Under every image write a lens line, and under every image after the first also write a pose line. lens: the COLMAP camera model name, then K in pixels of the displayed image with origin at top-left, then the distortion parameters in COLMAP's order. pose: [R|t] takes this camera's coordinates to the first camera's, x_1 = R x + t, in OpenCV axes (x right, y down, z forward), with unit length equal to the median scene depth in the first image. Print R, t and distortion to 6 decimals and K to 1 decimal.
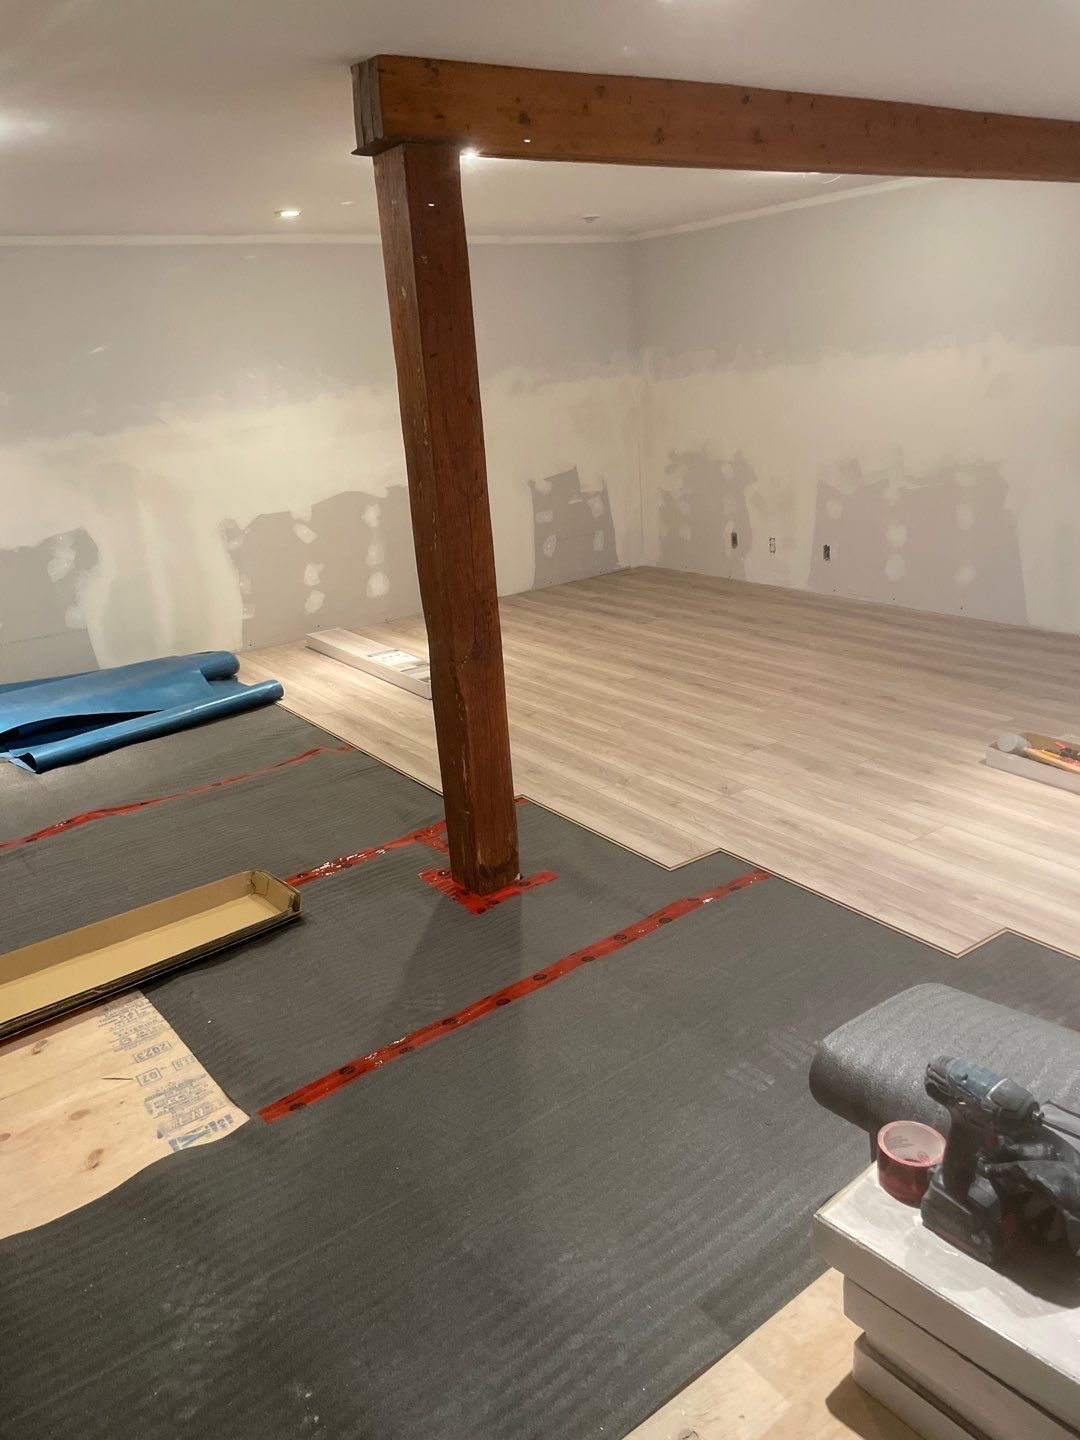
lens RADIAL K [[1084.4, 0, 540.0], [0, 1084.4, 720.0], [0, 0, 1]] dist [0.069432, -0.099404]
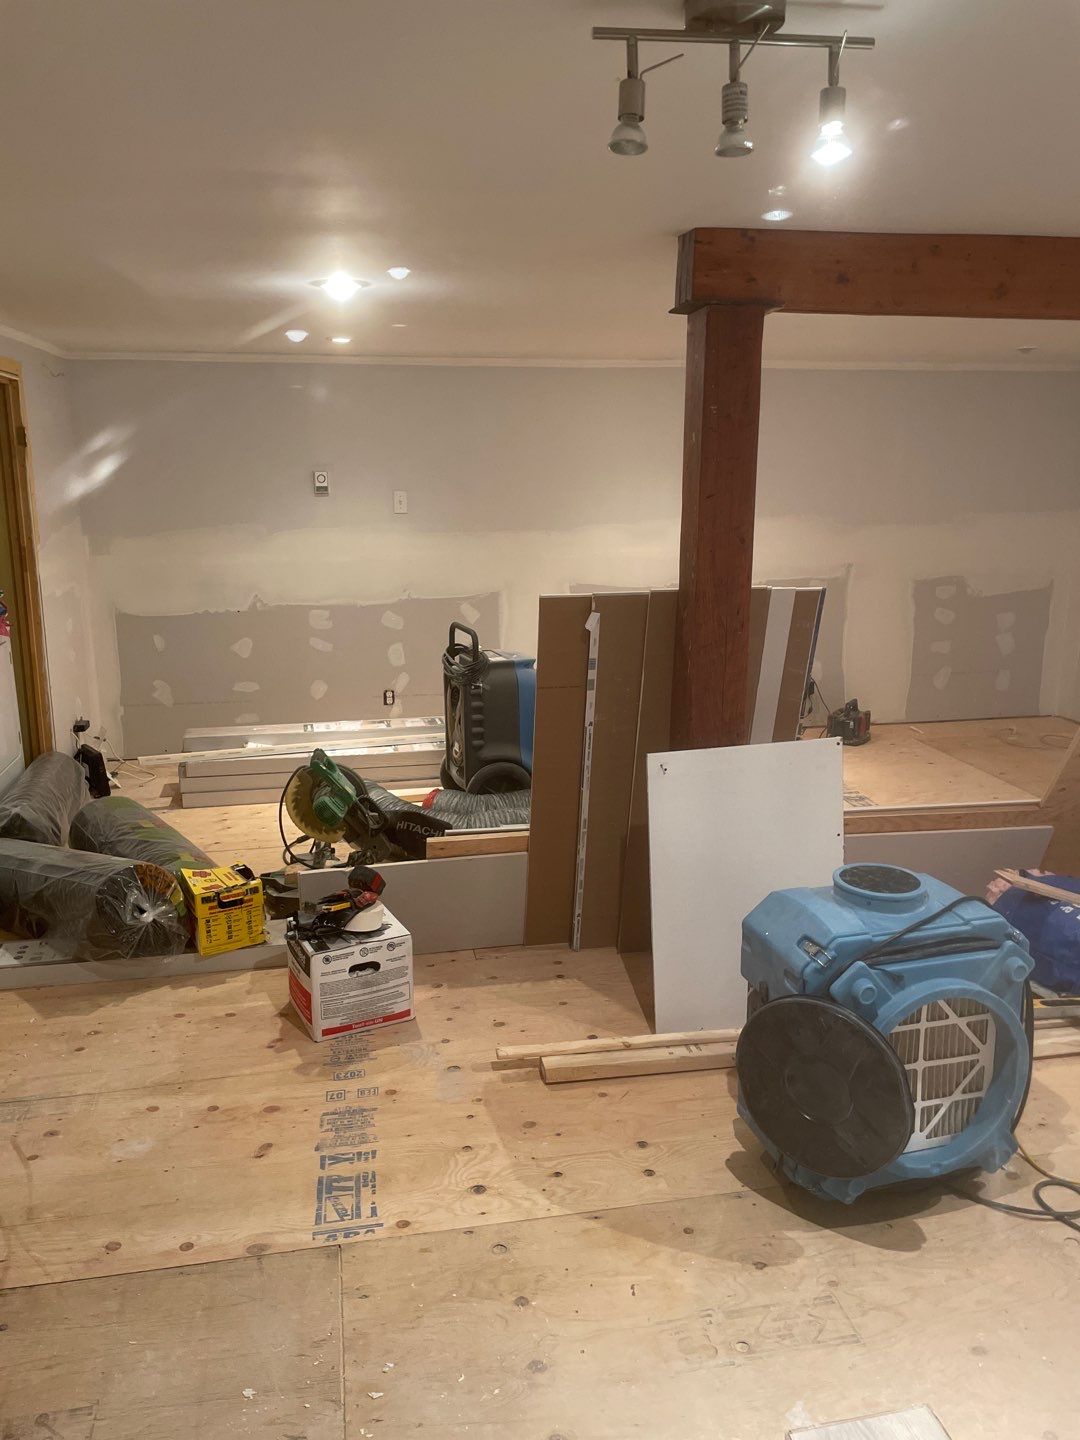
lens RADIAL K [[1084.4, 0, 540.0], [0, 1084.4, 720.0], [0, 0, 1]] dist [0.069432, -0.099404]
pose [[0.901151, 0.160831, -0.402567, 0.222917], [-0.192990, 0.980371, -0.040339, -0.050536], [0.388178, 0.114043, 0.914501, -0.000662]]
